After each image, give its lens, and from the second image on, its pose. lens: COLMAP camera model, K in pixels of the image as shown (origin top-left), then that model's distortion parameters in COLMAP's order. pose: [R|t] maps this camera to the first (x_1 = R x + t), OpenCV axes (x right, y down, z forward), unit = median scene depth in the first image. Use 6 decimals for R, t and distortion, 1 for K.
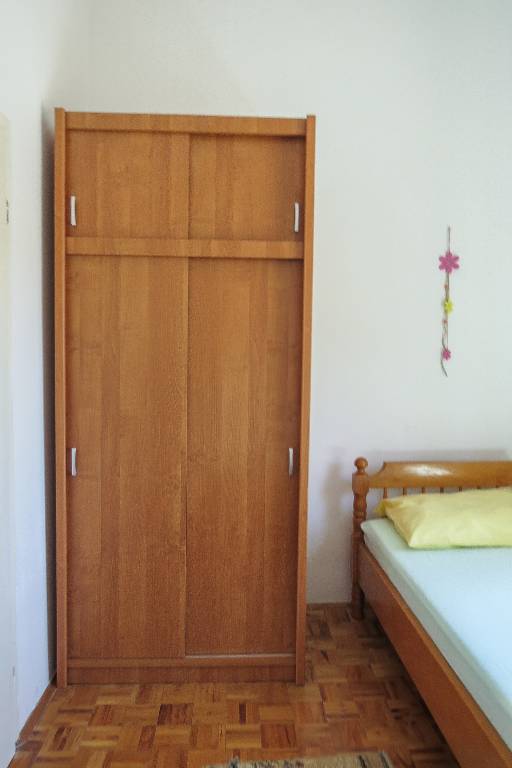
lens RADIAL K [[550.3, 0, 256.0], [0, 550.3, 384.0], [0, 0, 1]] dist [-0.010185, 0.001351]
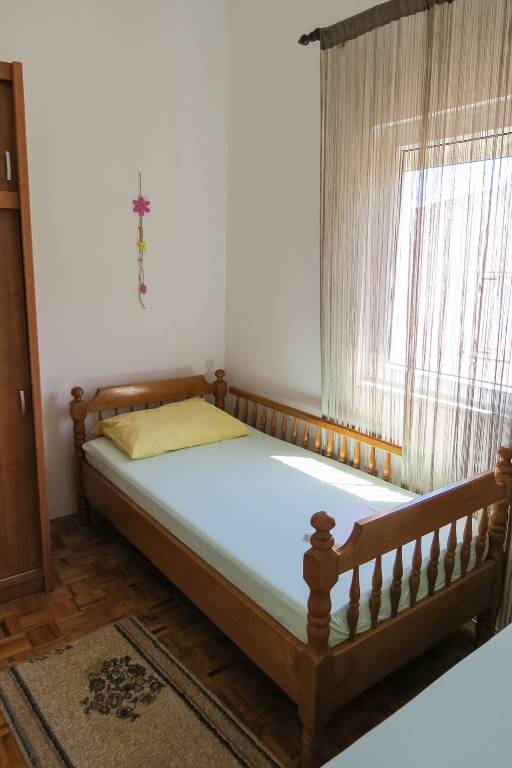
lens RADIAL K [[529.8, 0, 256.0], [0, 529.8, 384.0], [0, 0, 1]] dist [0.002063, 0.000584]
pose [[0.835577, -0.106901, 0.538873, -0.096361], [0.015664, 0.985122, 0.171140, -0.057917], [-0.549151, -0.134560, 0.824819, -0.090114]]
